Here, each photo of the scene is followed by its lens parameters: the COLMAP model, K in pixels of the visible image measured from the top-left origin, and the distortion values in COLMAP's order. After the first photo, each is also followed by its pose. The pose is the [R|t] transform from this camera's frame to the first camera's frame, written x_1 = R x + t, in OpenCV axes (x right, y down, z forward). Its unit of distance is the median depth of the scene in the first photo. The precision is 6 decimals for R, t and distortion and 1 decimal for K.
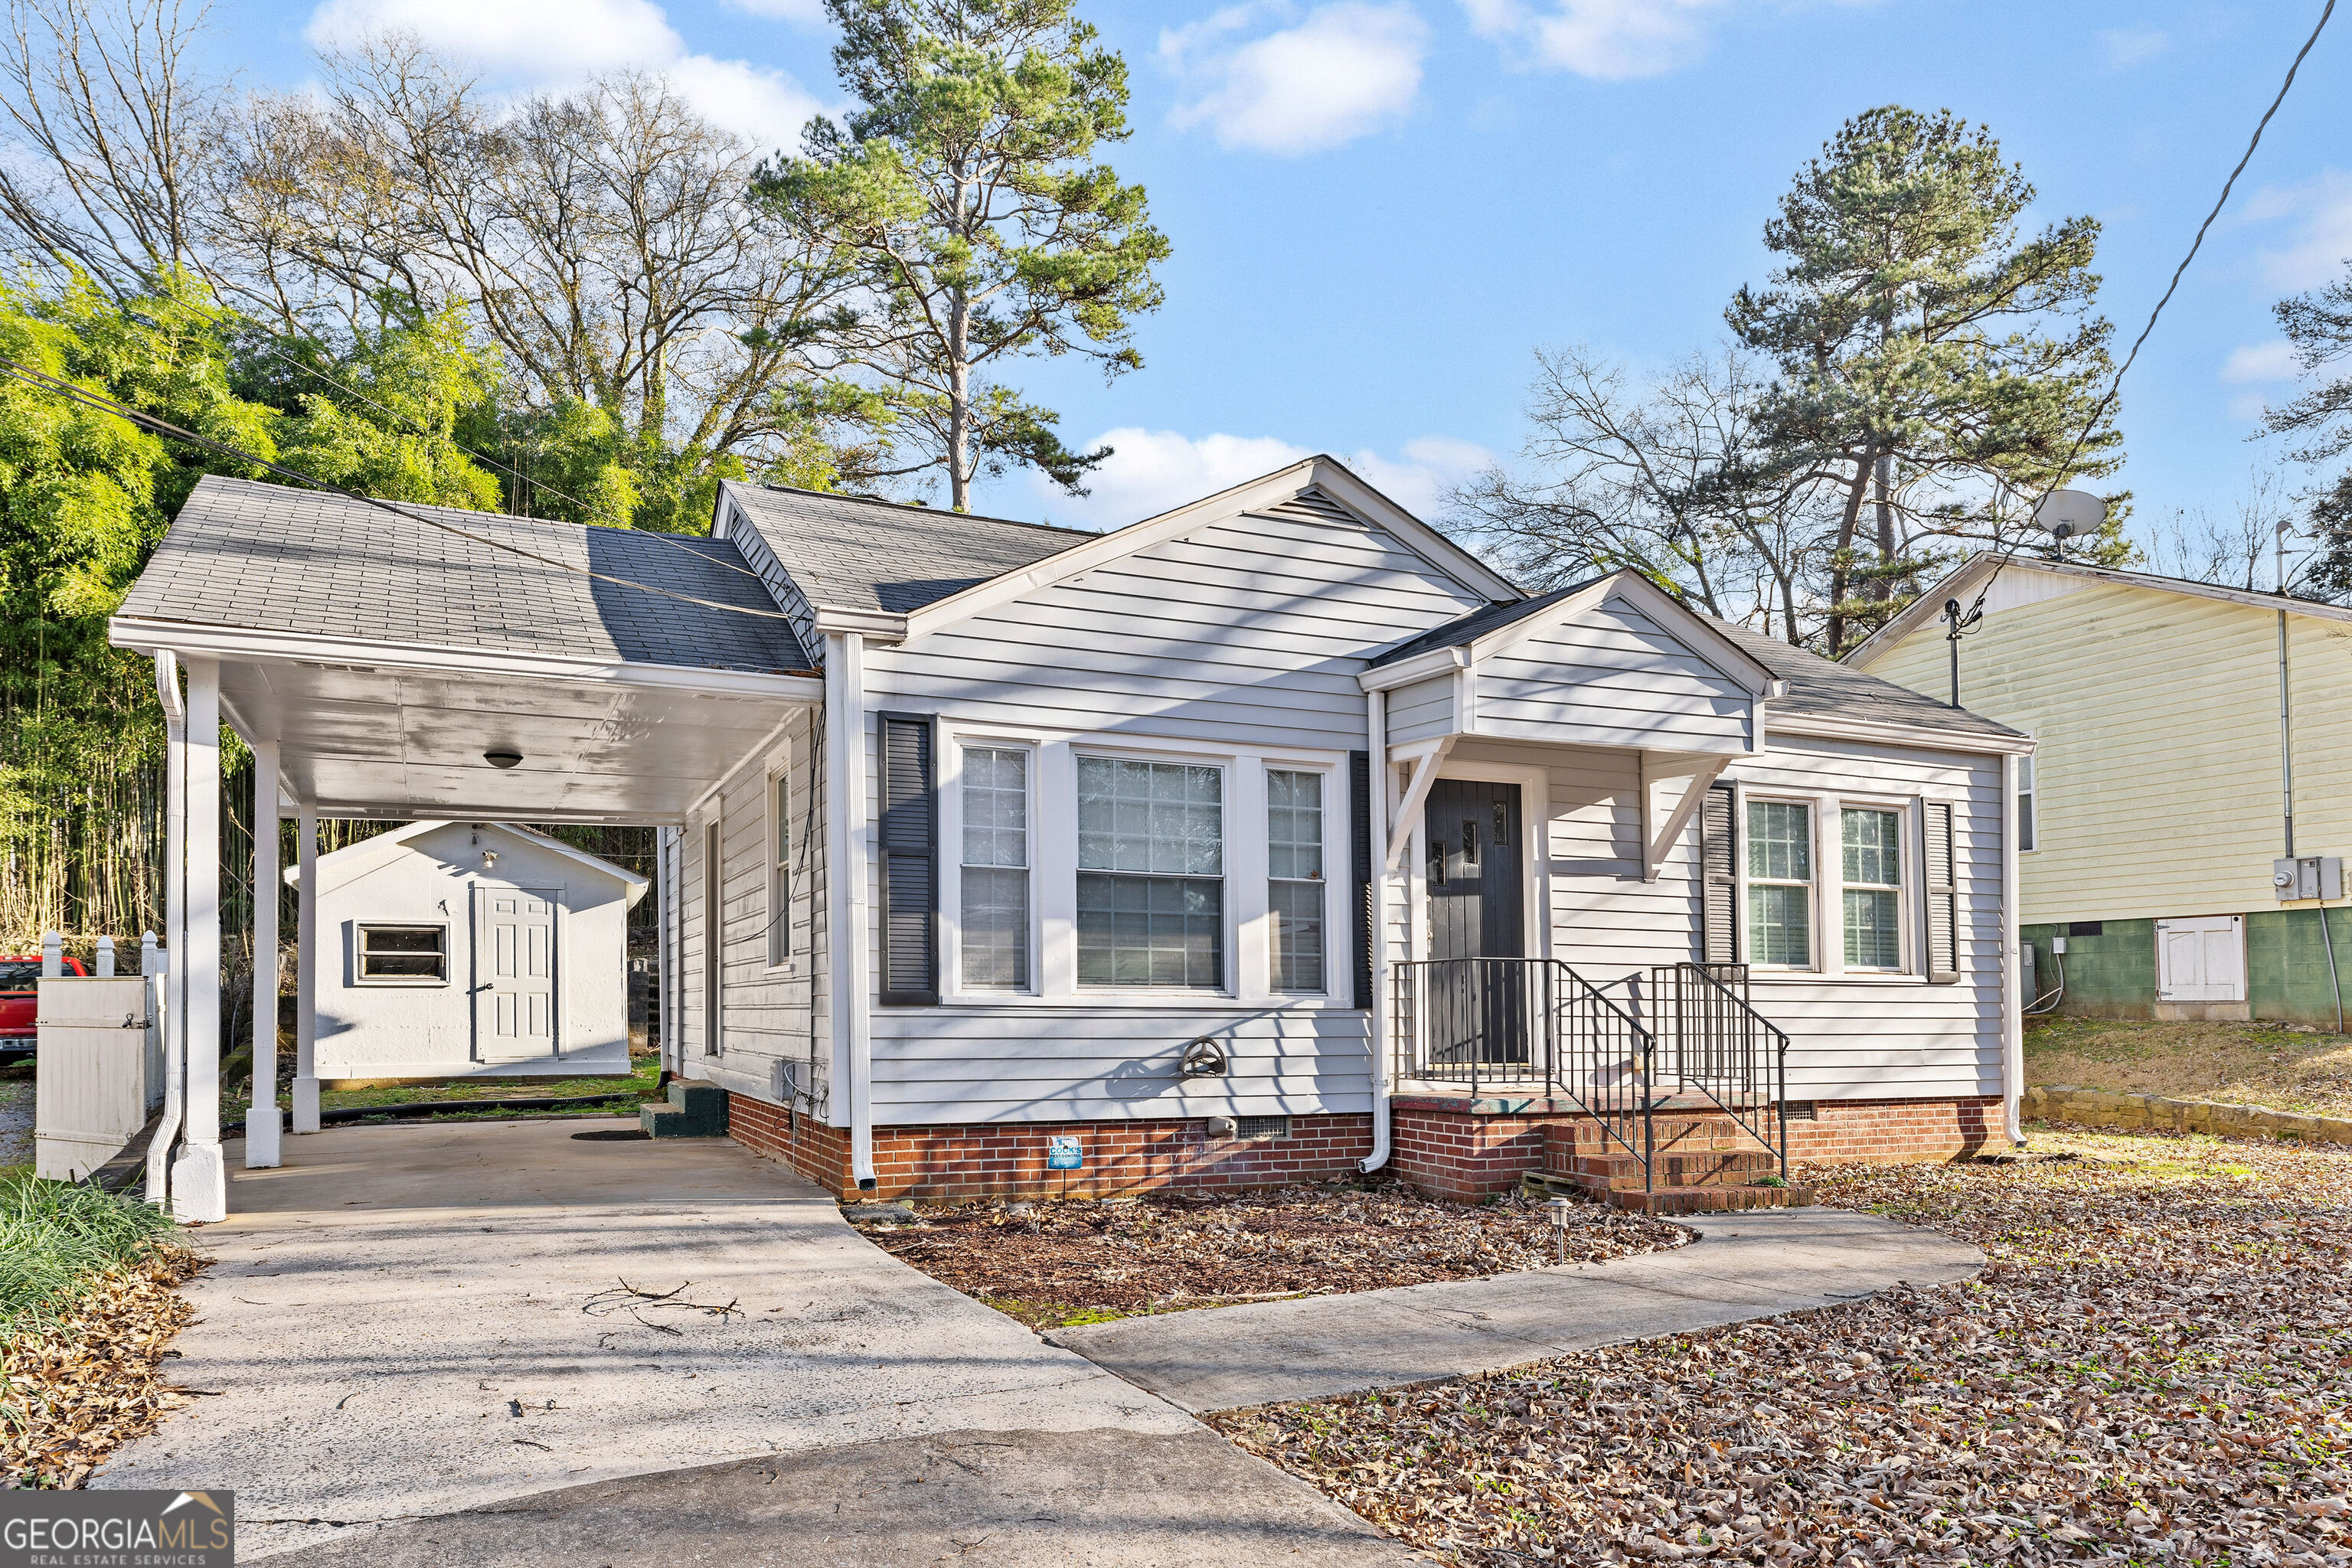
lens RADIAL K [[1507.4, 0, 1175.8], [0, 1507.4, 842.4], [0, 0, 1]] dist [-0.010546, 0.017522]
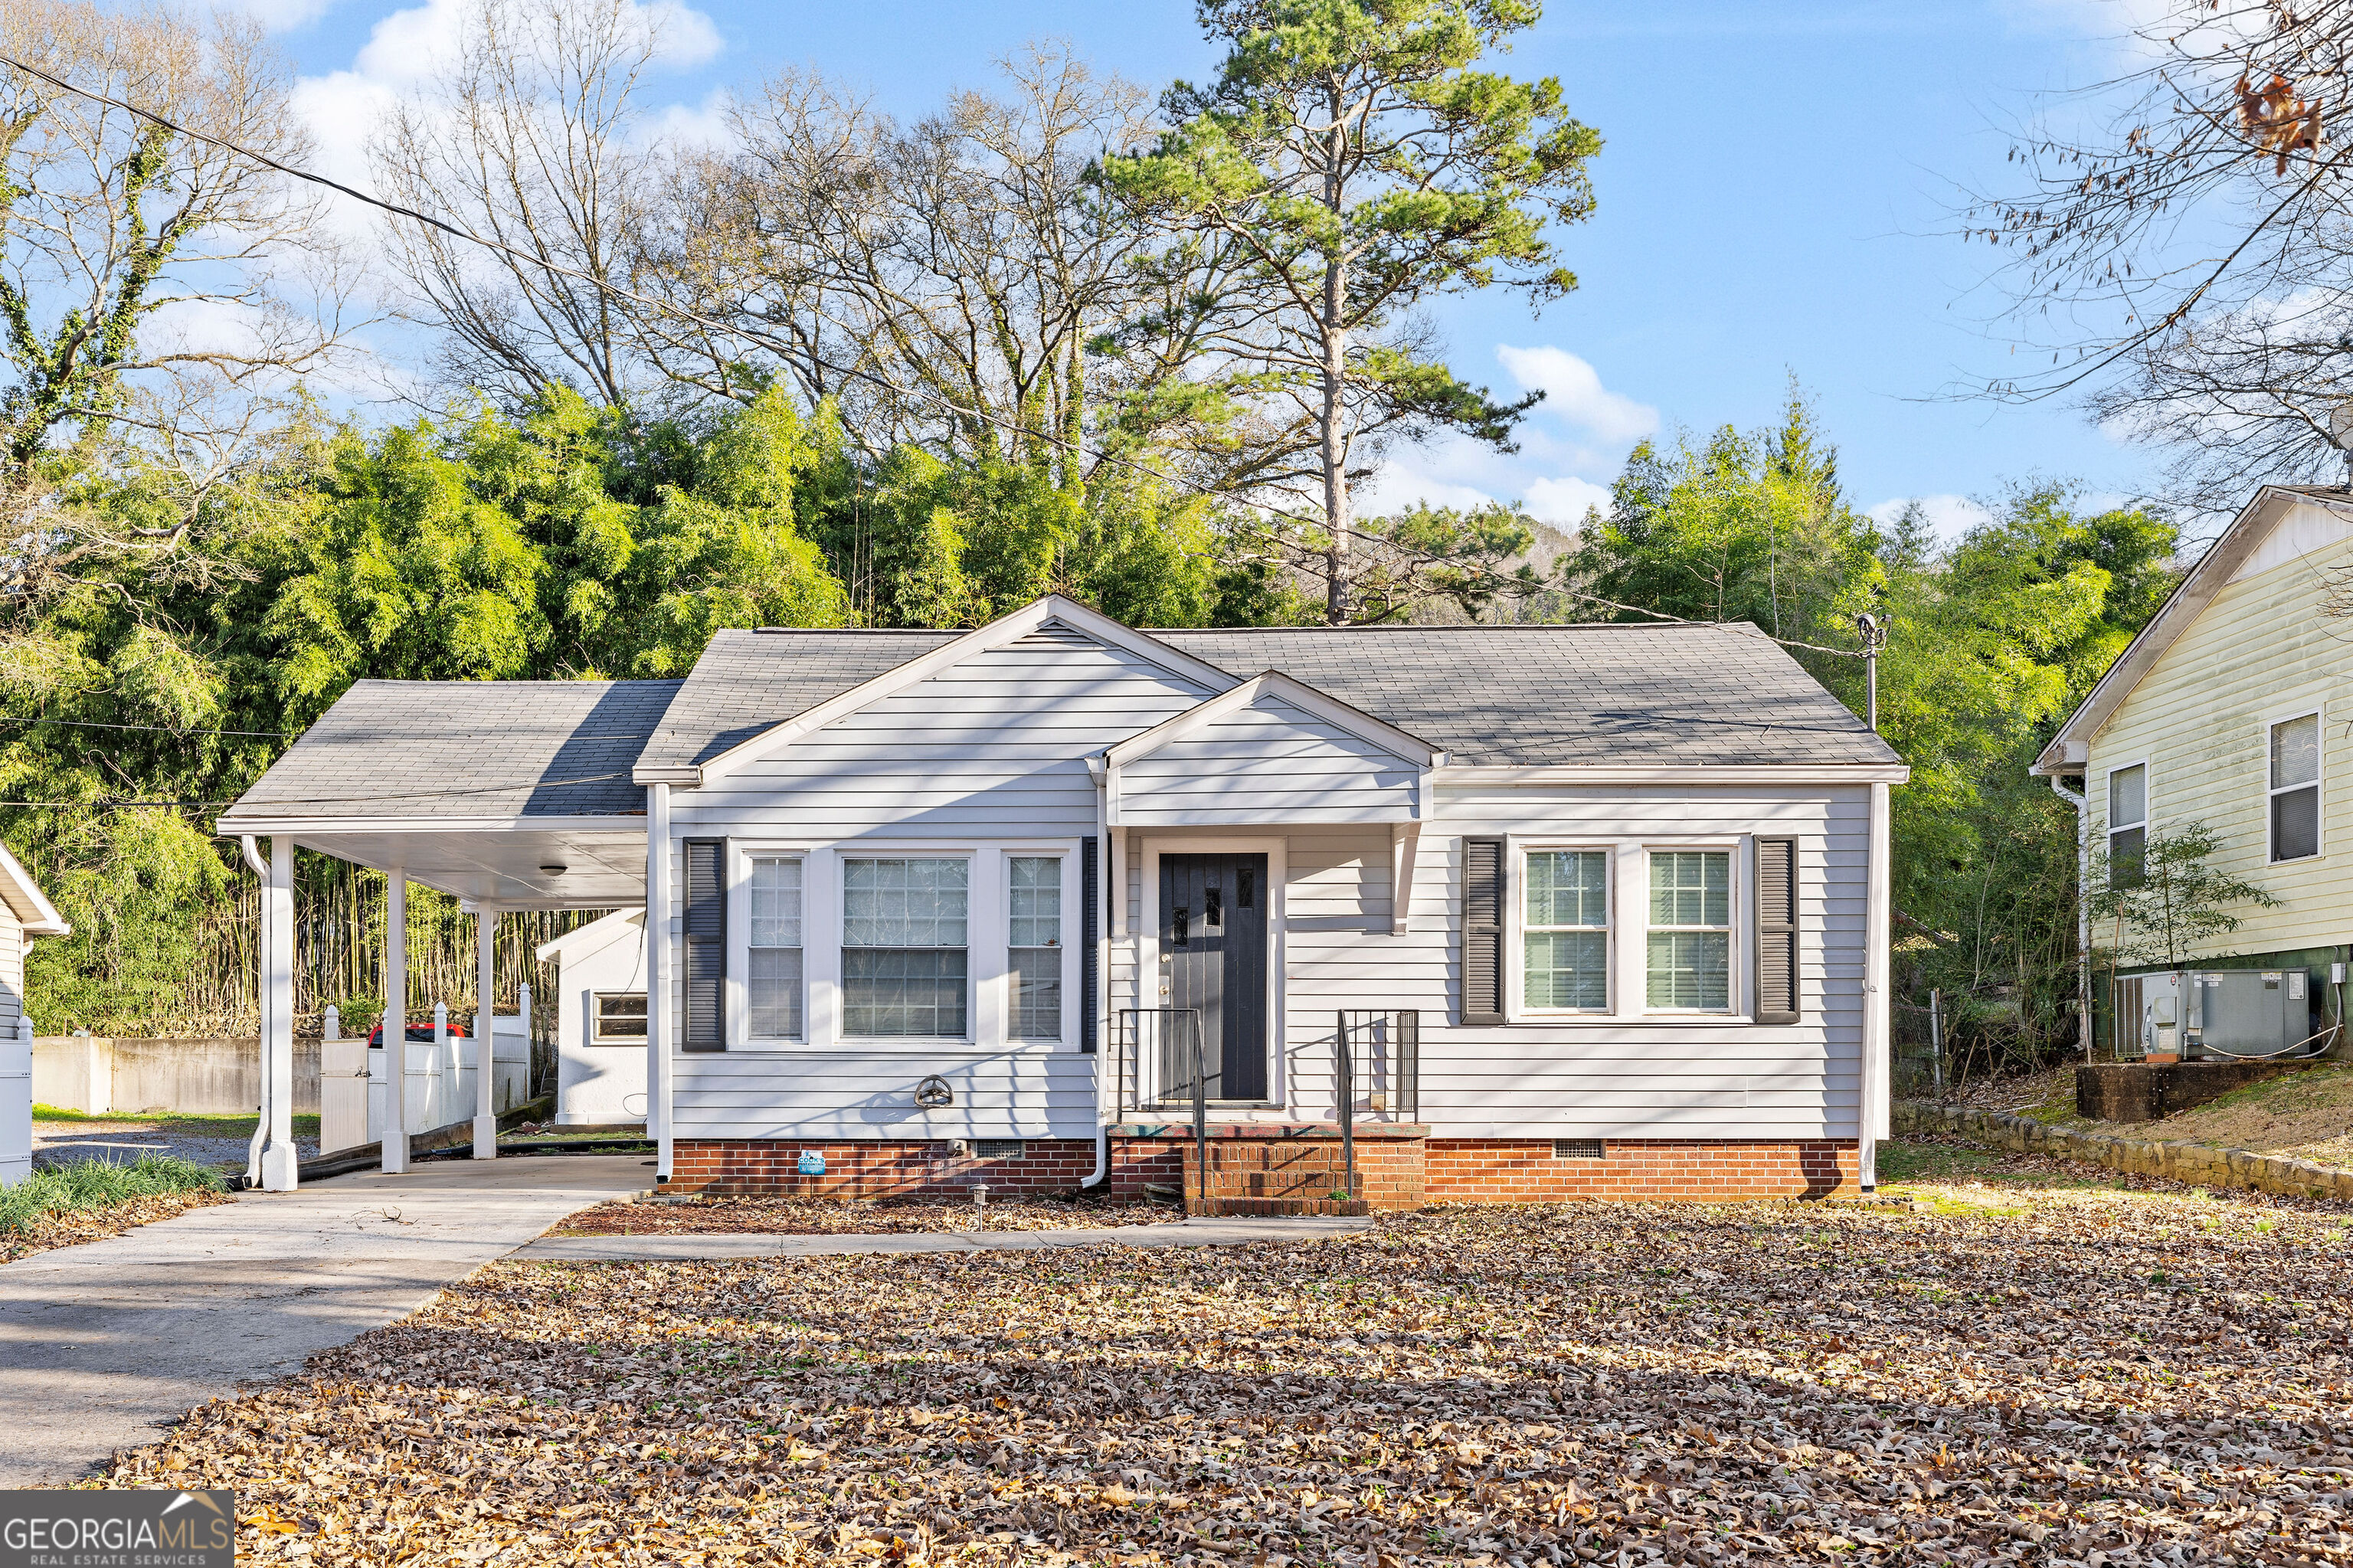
lens RADIAL K [[2043.7, 0, 1176.5], [0, 2043.7, 784.0], [0, 0, 1]] dist [0.002417, -0.001859]
pose [[0.918520, -0.060839, -0.390665, 0.788385], [0.048208, 0.997951, -0.042067, -0.029428], [0.392424, 0.019806, 0.919571, -0.448827]]
